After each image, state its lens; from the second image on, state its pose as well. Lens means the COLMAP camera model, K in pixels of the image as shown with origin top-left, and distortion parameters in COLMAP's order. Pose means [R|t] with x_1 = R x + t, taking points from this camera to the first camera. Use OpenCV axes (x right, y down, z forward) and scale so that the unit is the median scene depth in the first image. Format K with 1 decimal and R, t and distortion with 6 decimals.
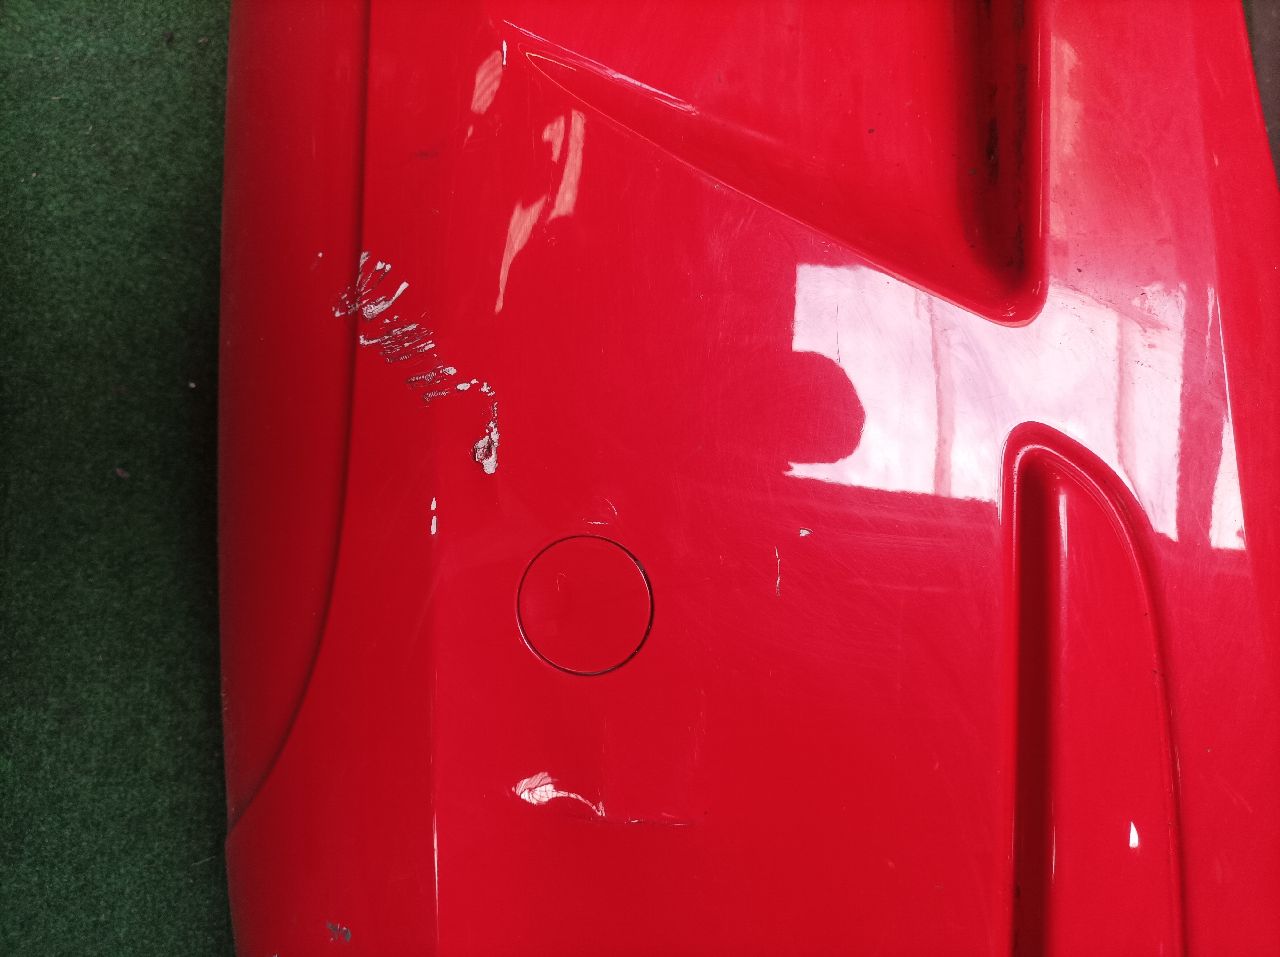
lens RADIAL K [[978.7, 0, 638.0], [0, 978.7, 478.3], [0, 0, 1]] dist [-0.005712, -0.003313]
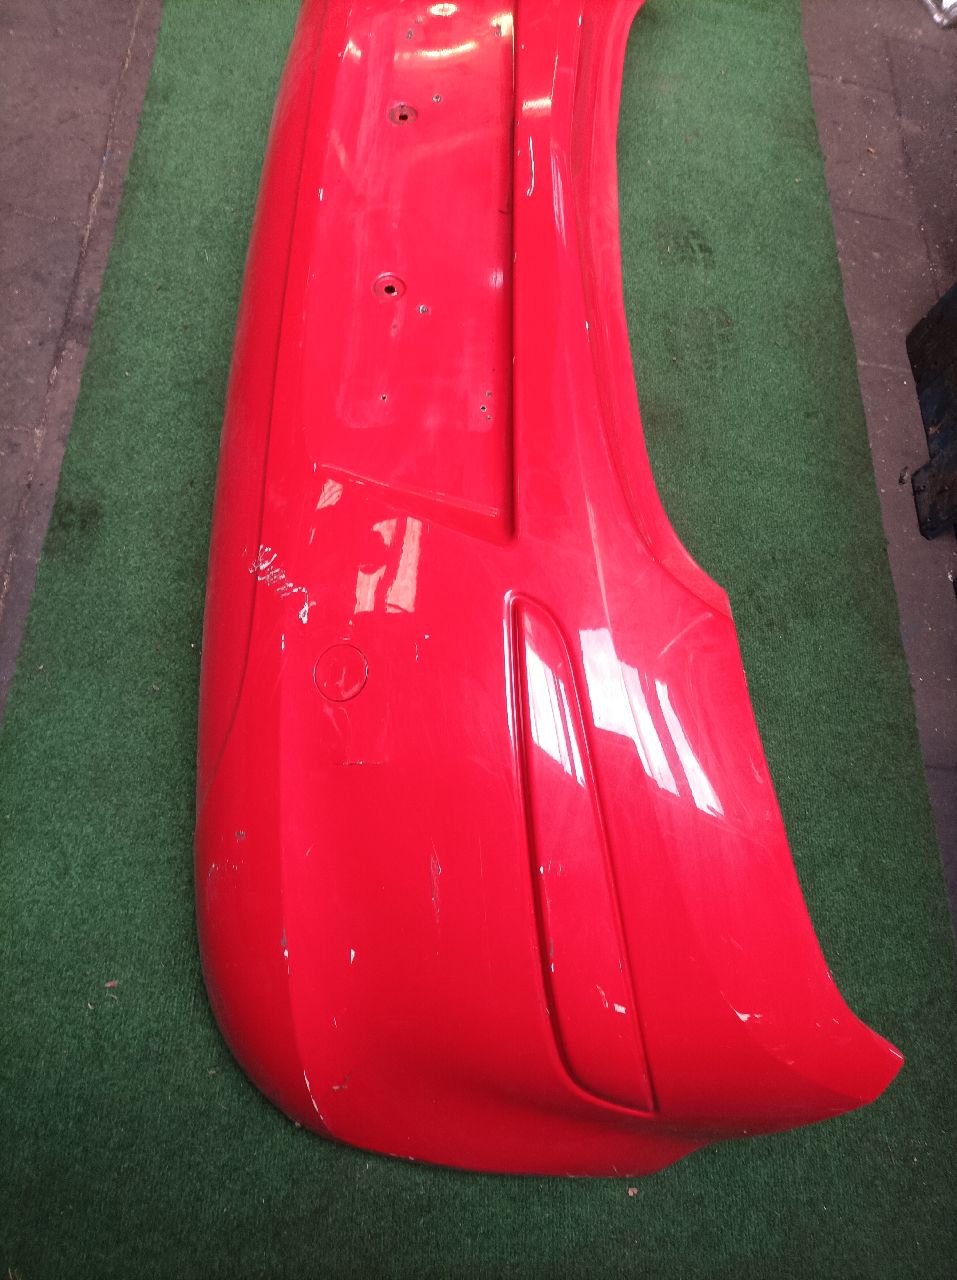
lens RADIAL K [[978.7, 0, 482.8], [0, 978.7, 636.8], [0, 0, 1]] dist [-0.005712, -0.003313]
pose [[0.989674, -0.056996, -0.131518, 0.384388], [0.019694, 0.962911, -0.269101, 0.437384], [0.141977, 0.263732, 0.954090, -0.803852]]
